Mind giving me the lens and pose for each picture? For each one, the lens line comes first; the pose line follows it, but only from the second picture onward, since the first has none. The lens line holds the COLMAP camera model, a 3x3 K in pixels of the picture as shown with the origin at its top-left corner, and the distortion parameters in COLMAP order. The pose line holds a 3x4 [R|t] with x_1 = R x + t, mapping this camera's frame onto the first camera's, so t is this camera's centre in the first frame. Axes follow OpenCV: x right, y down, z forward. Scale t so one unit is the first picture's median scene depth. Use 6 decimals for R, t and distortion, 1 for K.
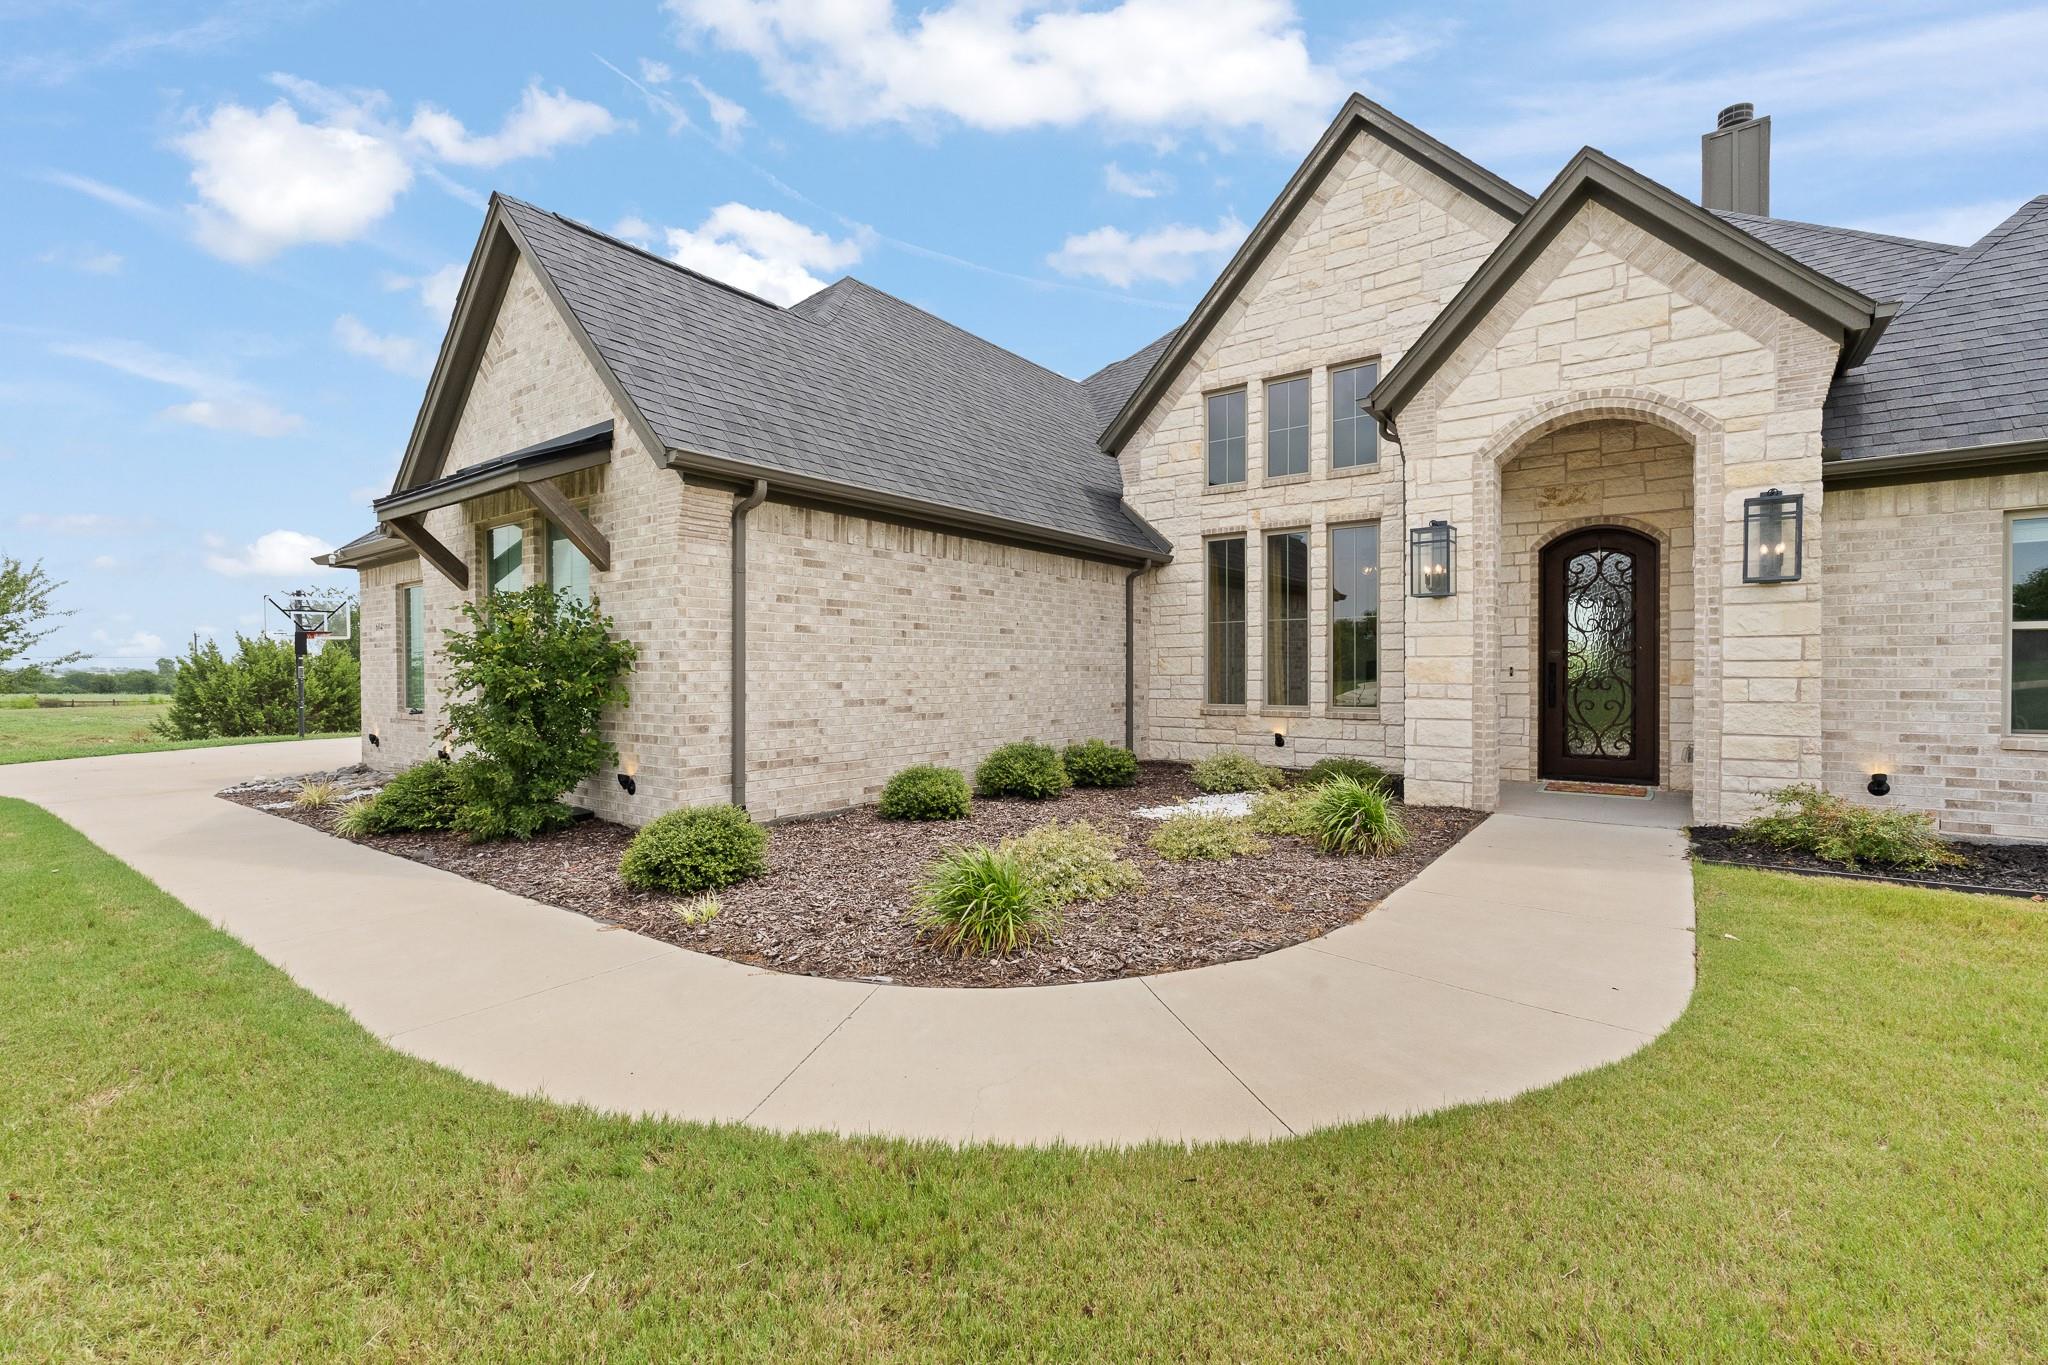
lens RADIAL K [[913.4, 0, 1027.0], [0, 913.4, 668.4], [0, 0, 1]] dist [-0.009386, -0.000093]
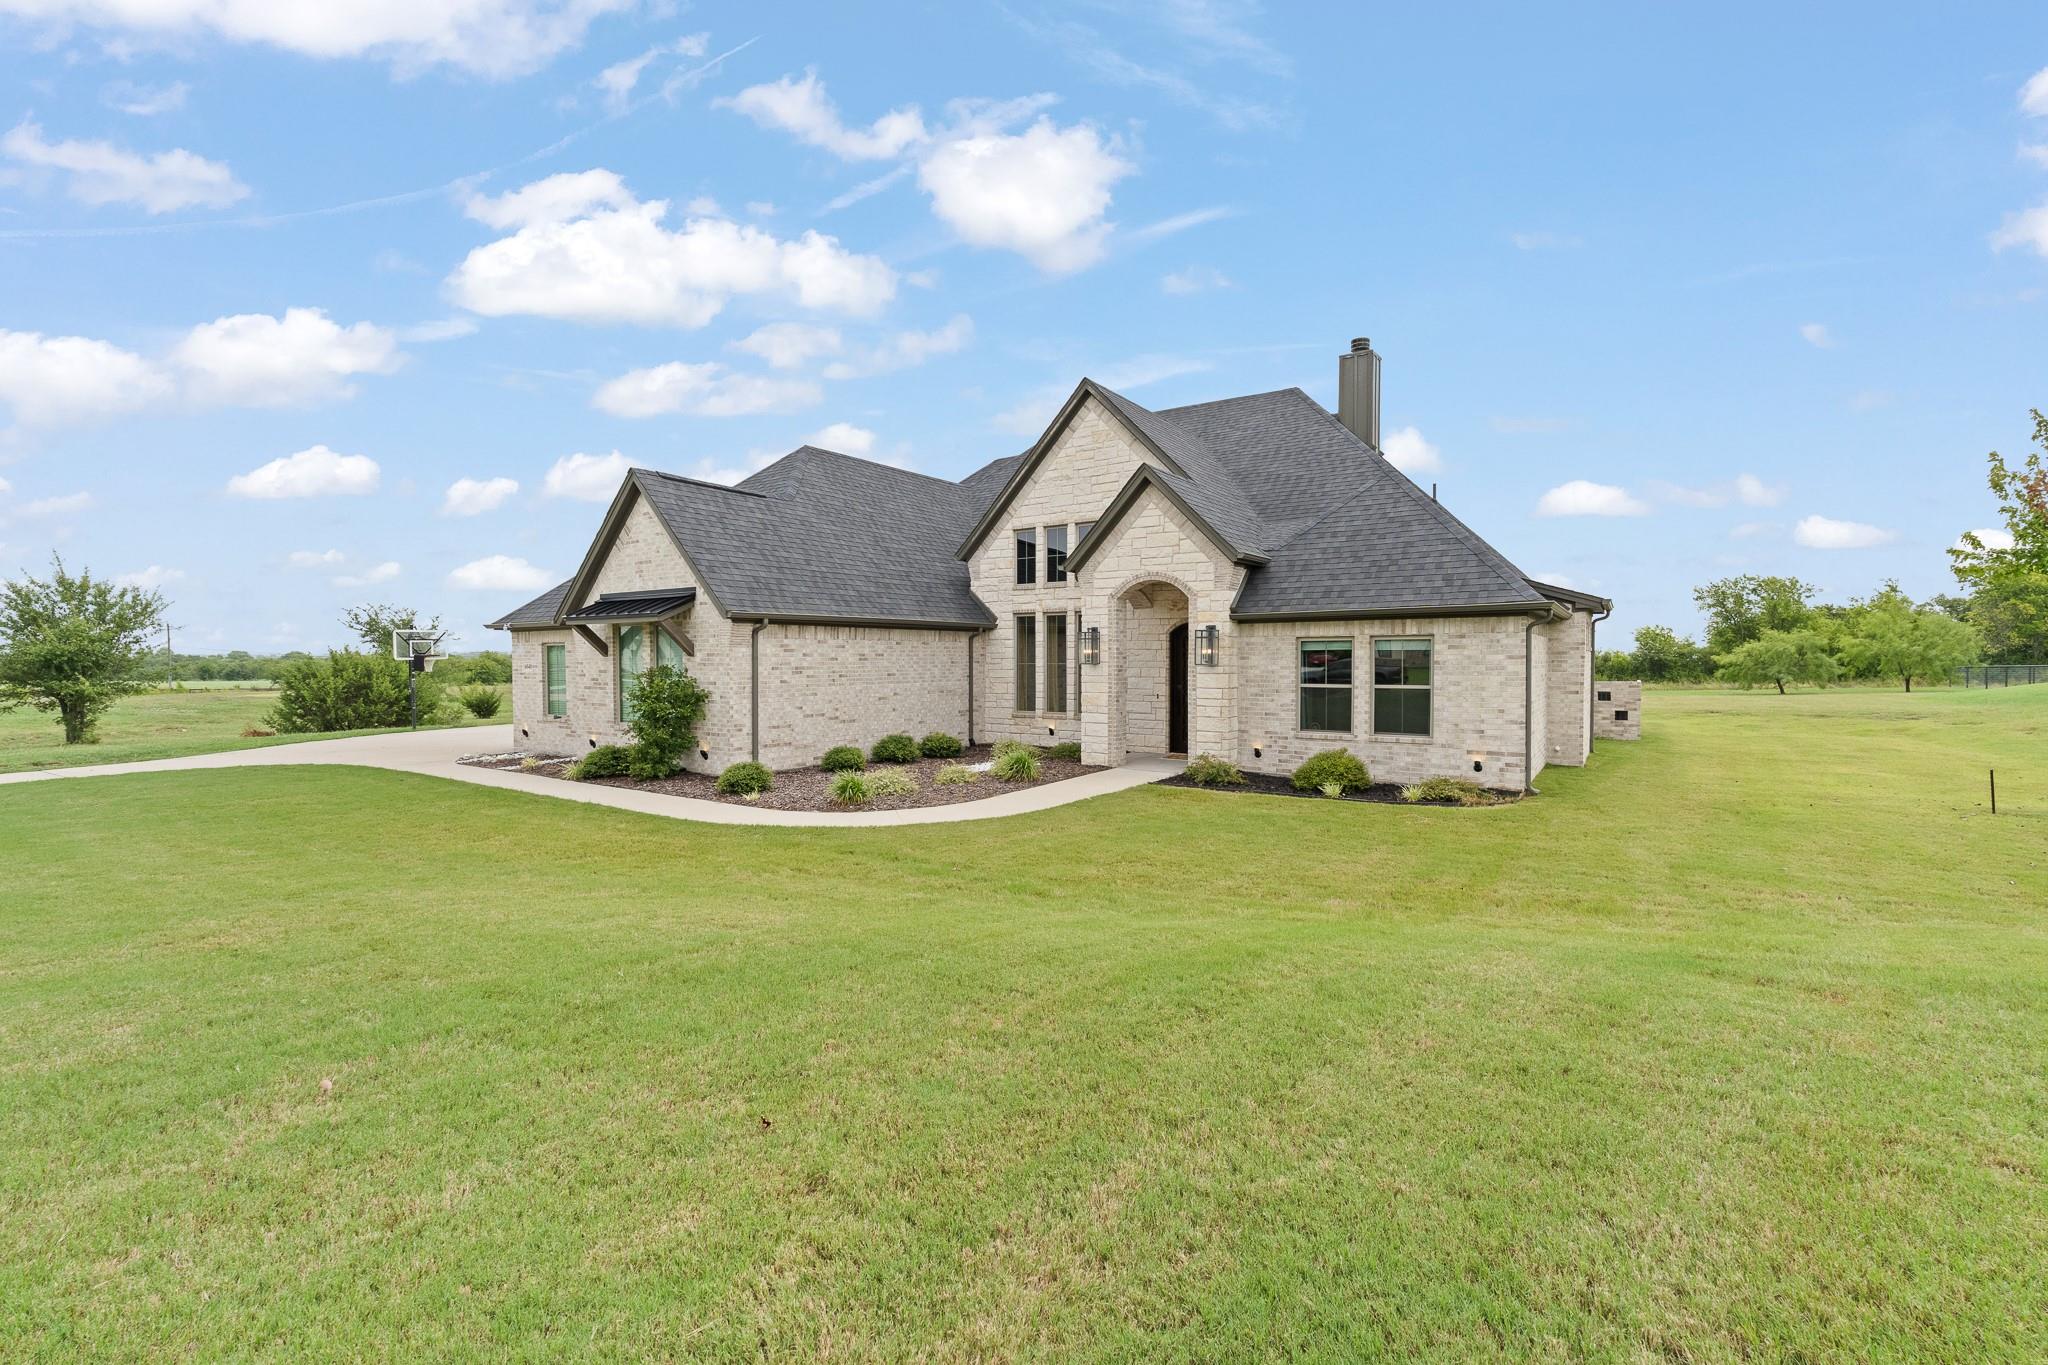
lens RADIAL K [[913.4, 0, 1027.0], [0, 913.4, 668.4], [0, 0, 1]] dist [-0.009386, -0.000093]
pose [[0.999179, -0.000171, 0.040509, 0.212803], [-0.000543, 0.999845, 0.017614, -0.102506], [-0.040505, -0.017622, 0.999024, -1.041748]]
